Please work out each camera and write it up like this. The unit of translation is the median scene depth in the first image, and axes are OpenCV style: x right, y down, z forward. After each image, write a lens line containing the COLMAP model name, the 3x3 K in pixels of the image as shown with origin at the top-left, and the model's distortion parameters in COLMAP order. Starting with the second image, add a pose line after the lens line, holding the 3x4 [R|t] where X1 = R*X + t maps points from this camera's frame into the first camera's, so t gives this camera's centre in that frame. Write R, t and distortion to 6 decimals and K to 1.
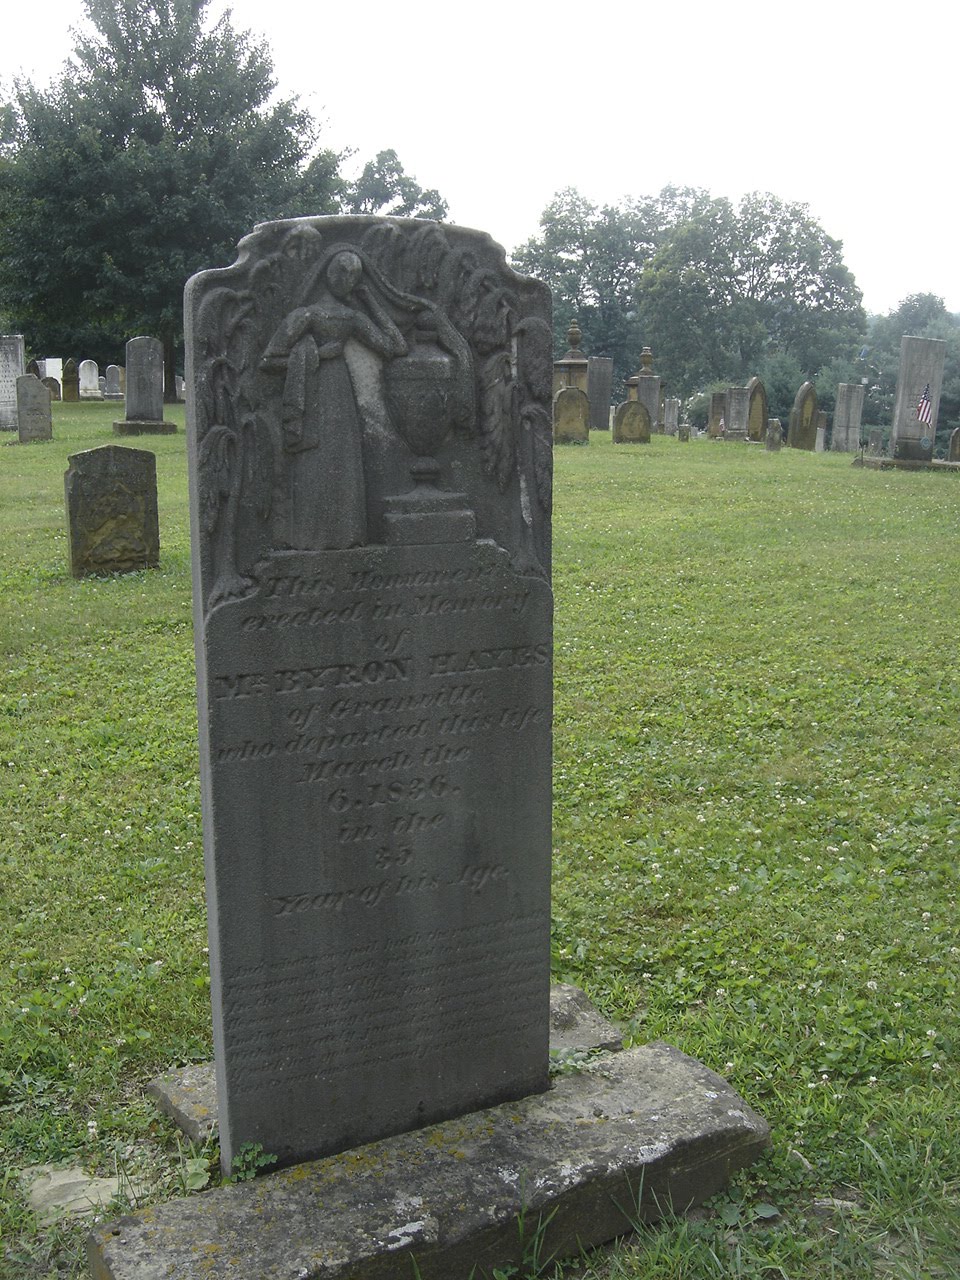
lens RADIAL K [[1412.5, 0, 481.3], [0, 1412.5, 641.5], [0, 0, 1]] dist [-0.139689, 0.000000]
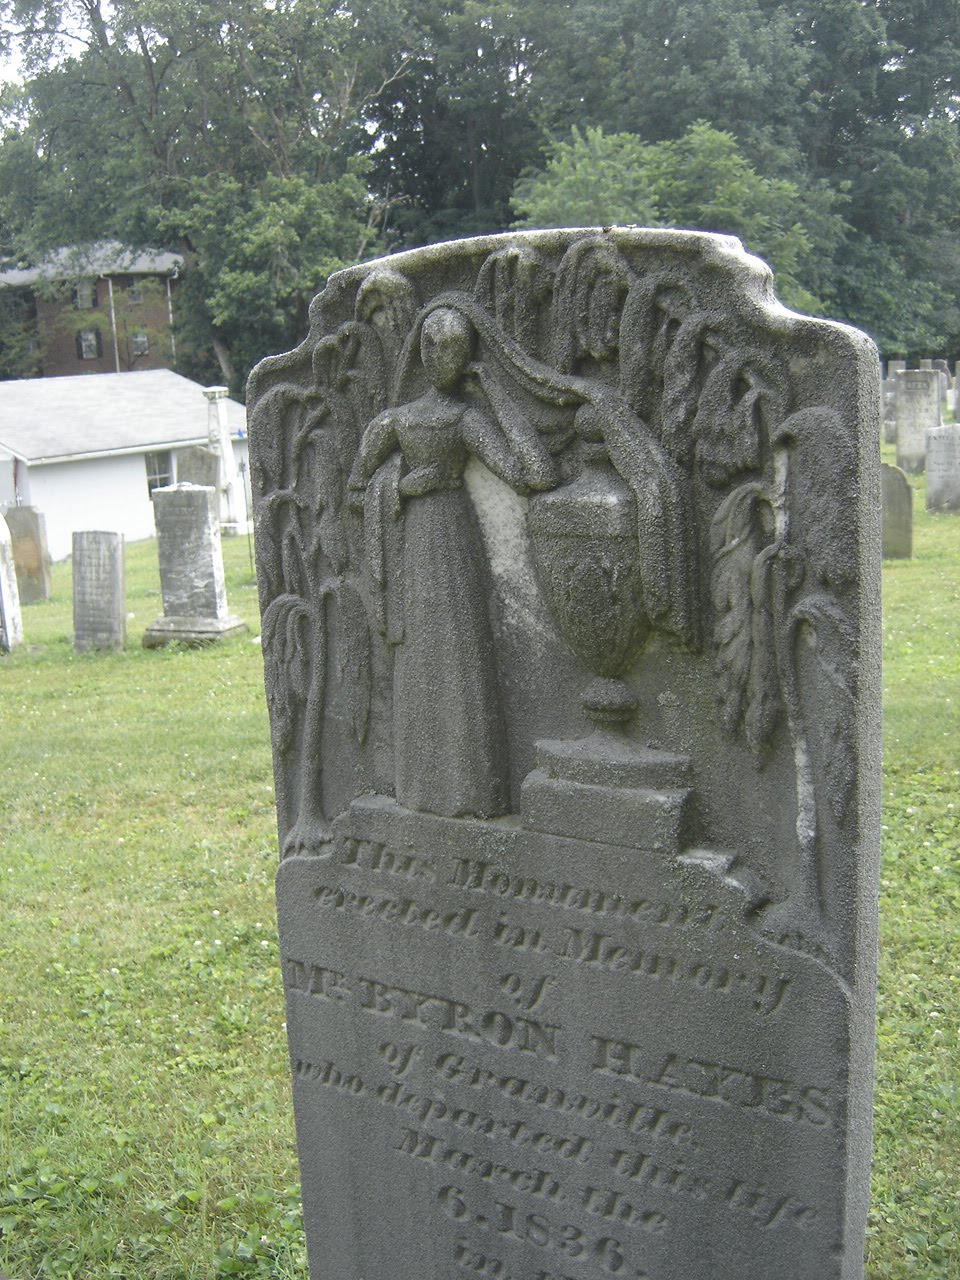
lens RADIAL K [[1412.5, 0, 473.8], [0, 1412.5, 631.4], [0, 0, 1]] dist [-0.139689, 0.000000]
pose [[0.472705, 0.131989, -0.871280, 0.404776], [-0.120861, 0.989087, 0.084263, -0.190947], [0.872893, 0.065473, 0.483498, 0.713501]]
